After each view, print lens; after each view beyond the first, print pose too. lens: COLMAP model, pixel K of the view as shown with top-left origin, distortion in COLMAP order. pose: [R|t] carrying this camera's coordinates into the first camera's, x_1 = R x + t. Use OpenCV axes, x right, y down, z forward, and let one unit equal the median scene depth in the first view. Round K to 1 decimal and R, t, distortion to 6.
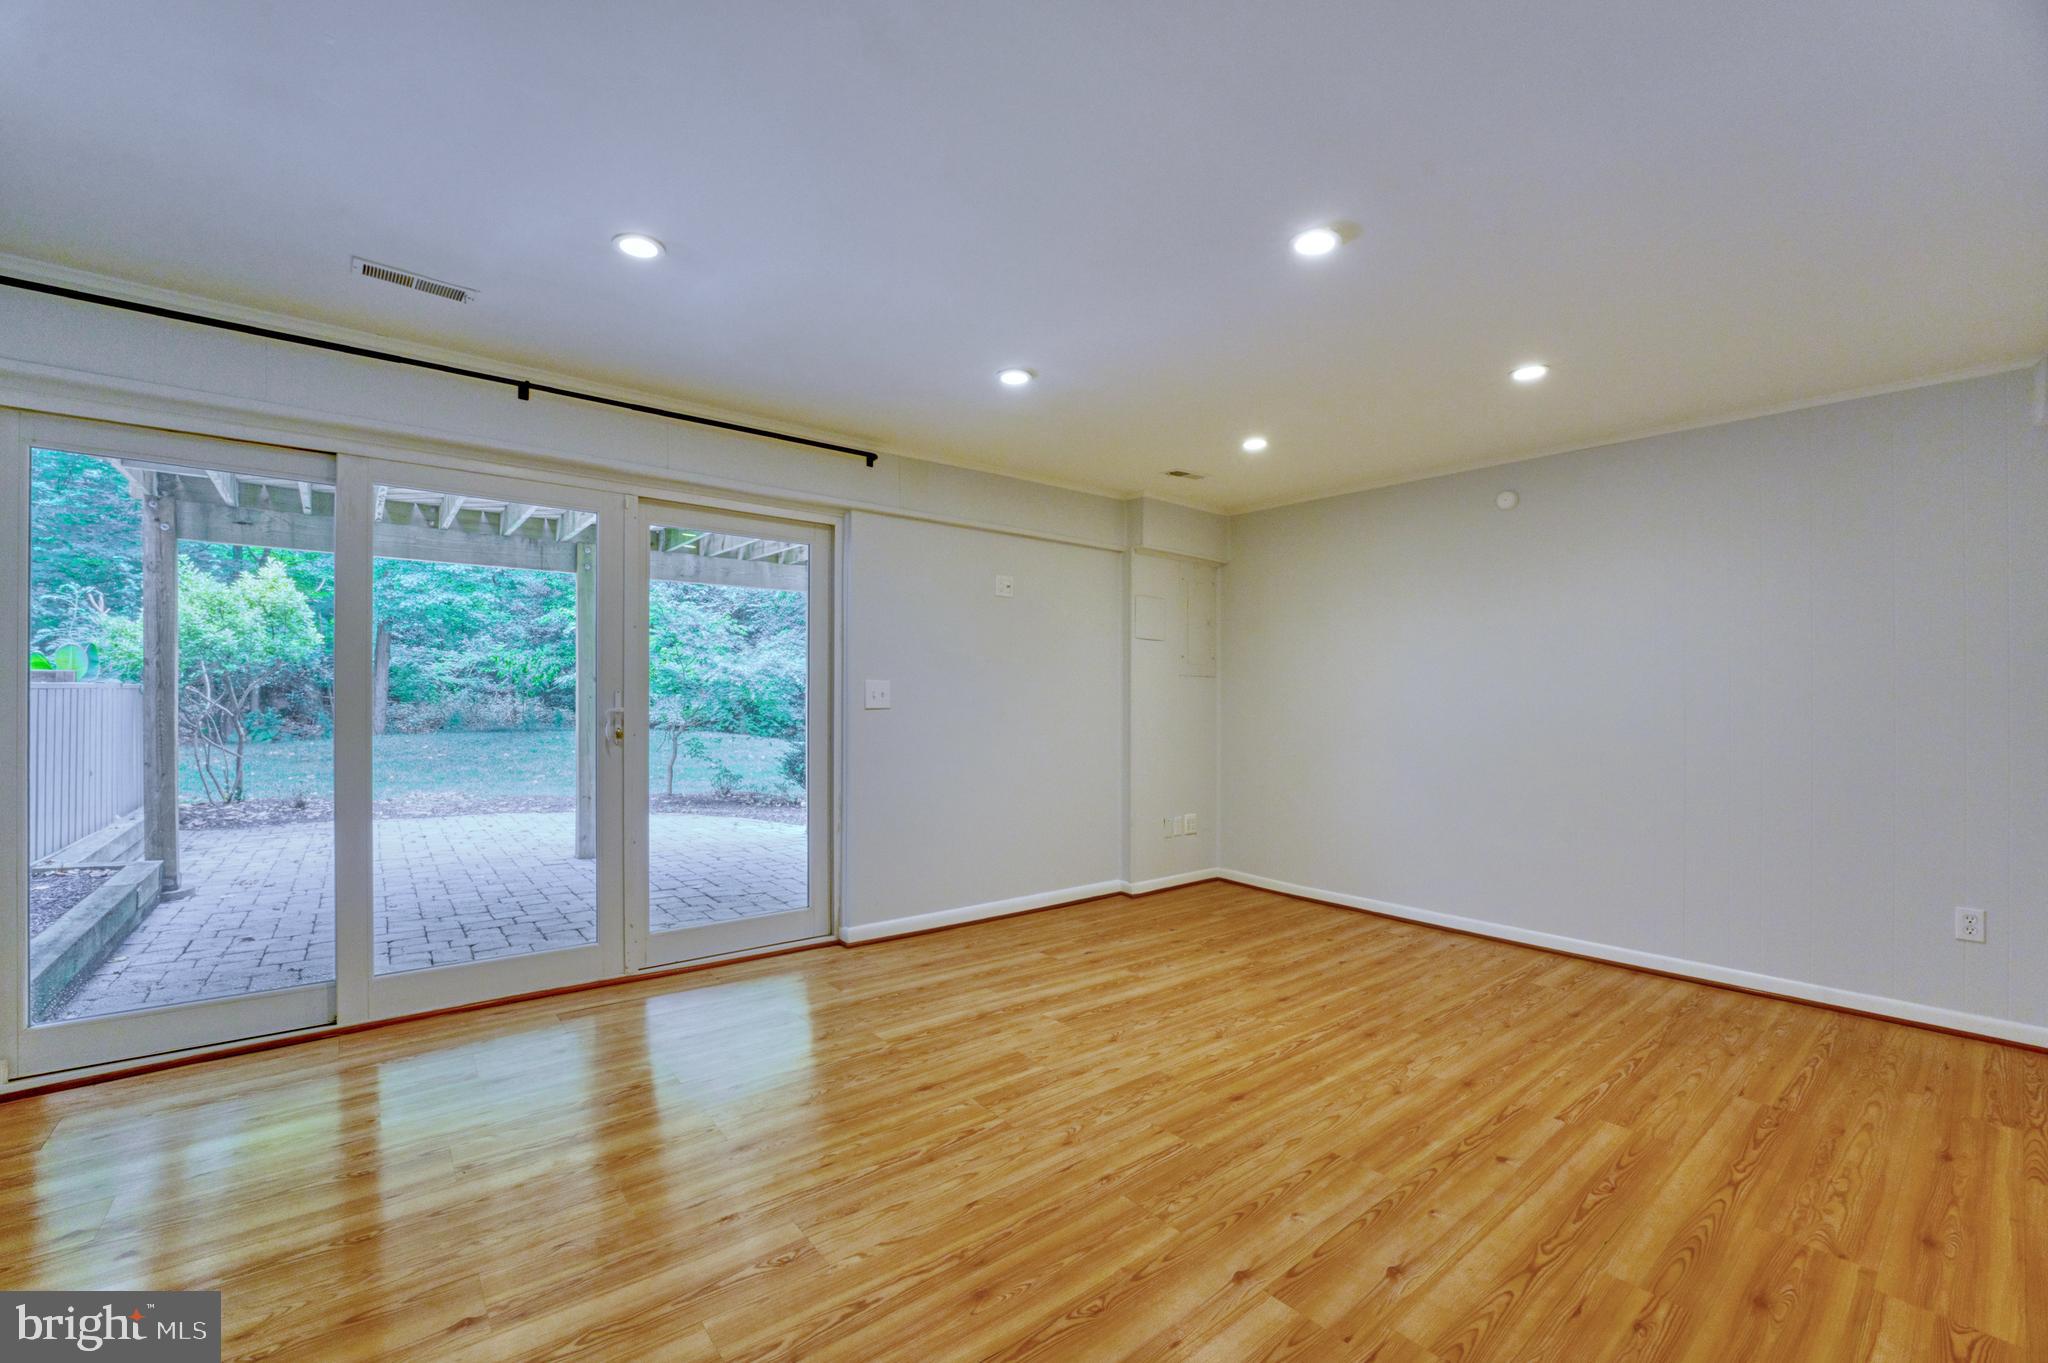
lens RADIAL K [[830.4, 0, 984.3], [0, 830.4, 697.6], [0, 0, 1]] dist [-0.006668, 0.001636]
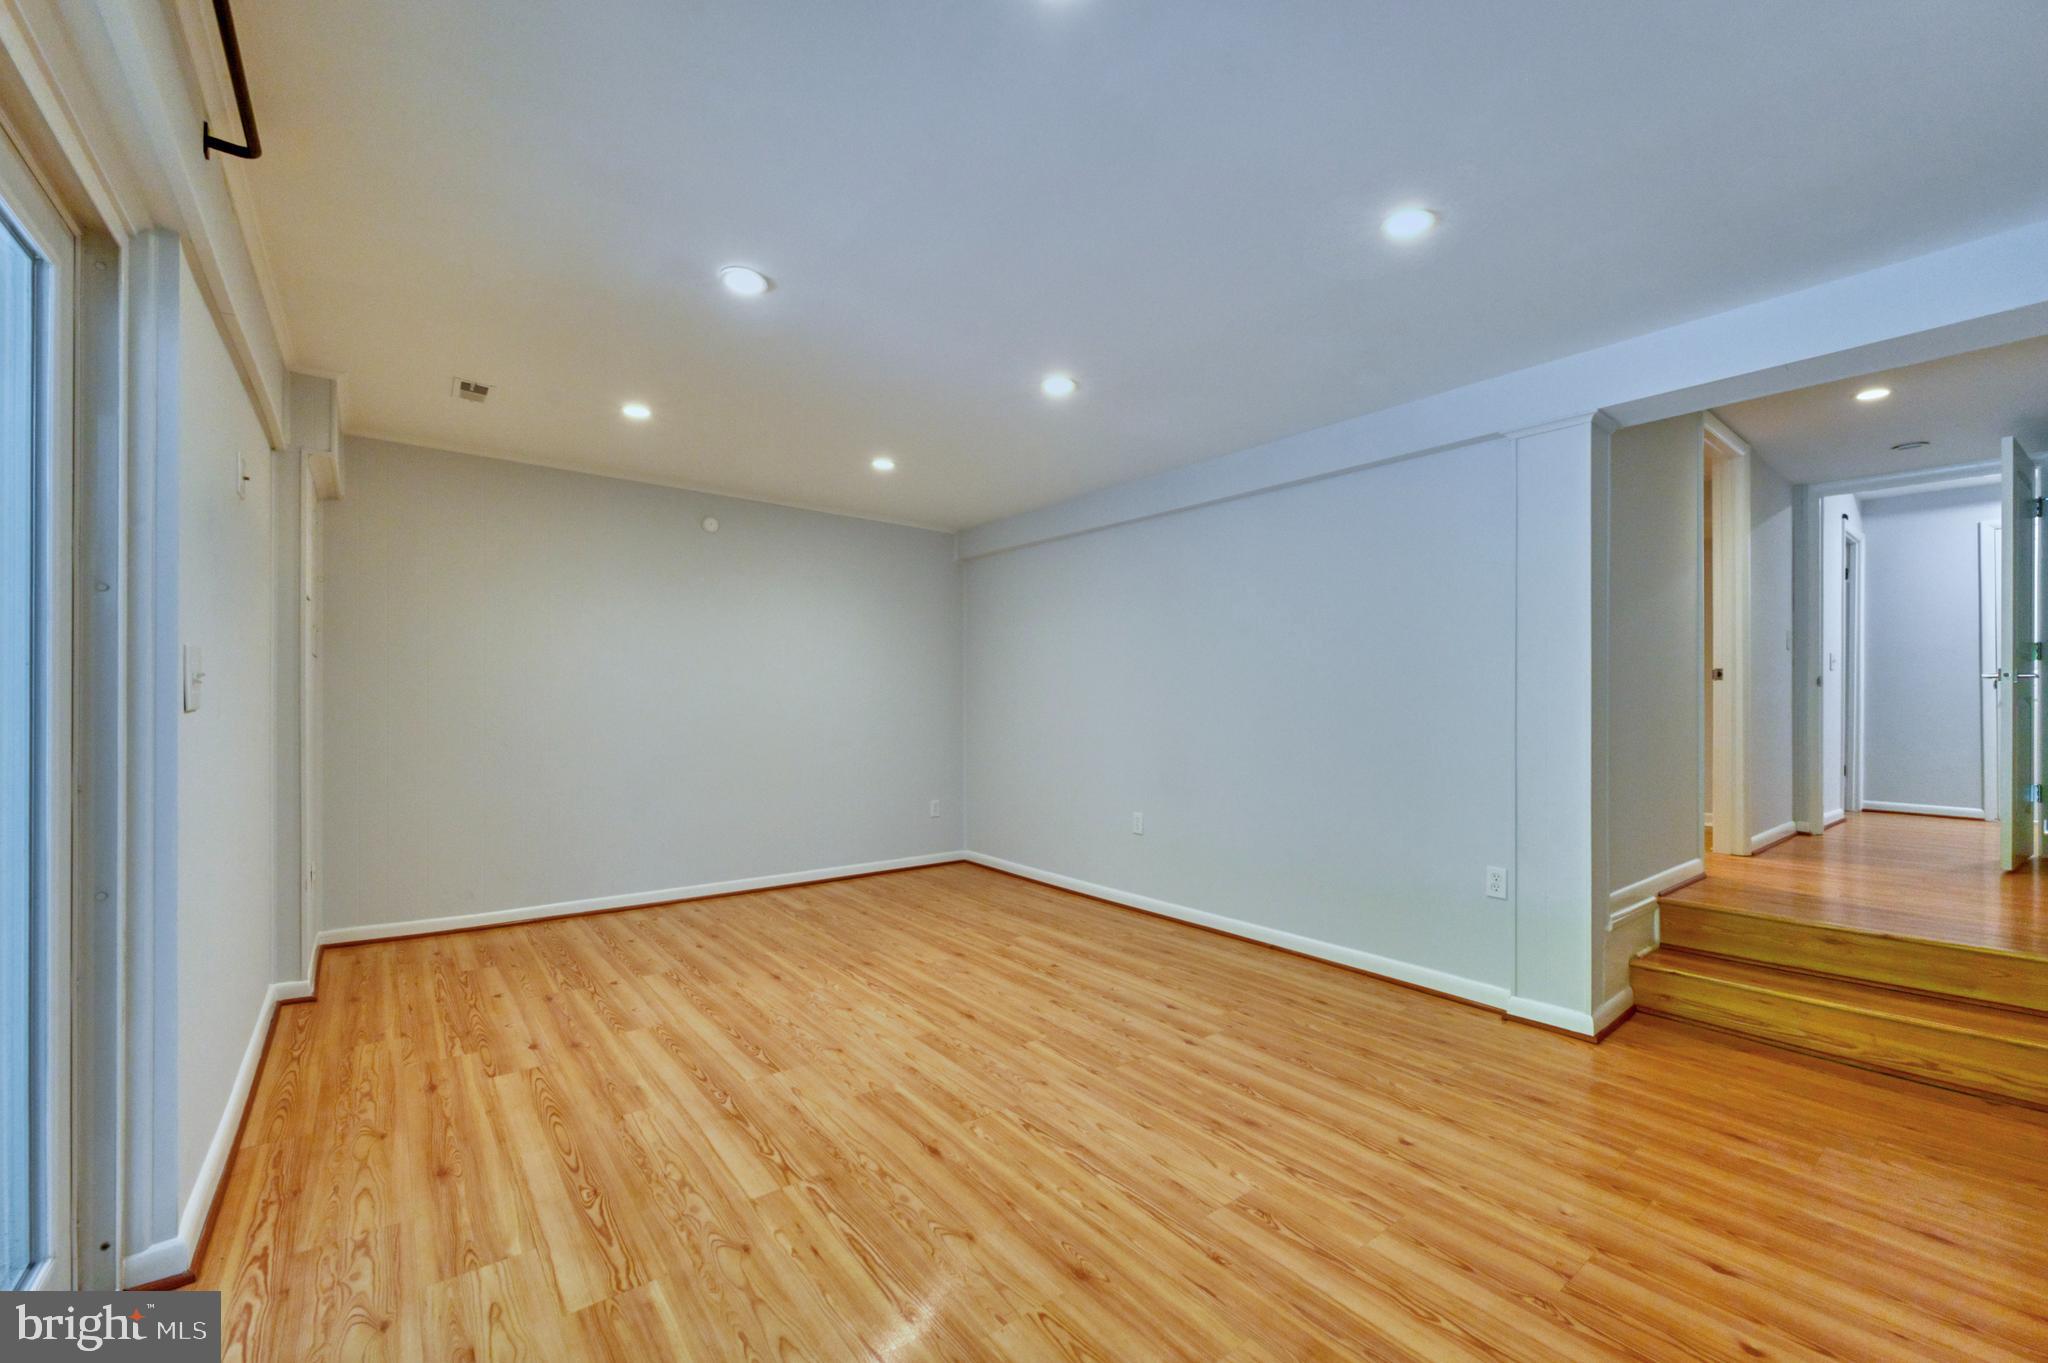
lens RADIAL K [[830.4, 0, 1021.6], [0, 830.4, 697.3], [0, 0, 1]] dist [-0.006668, 0.001636]
pose [[-0.009012, 0.002951, 0.999955, -0.769608], [-0.008281, 0.999961, -0.003026, 0.011530], [-0.999925, -0.008308, -0.008987, 0.780316]]
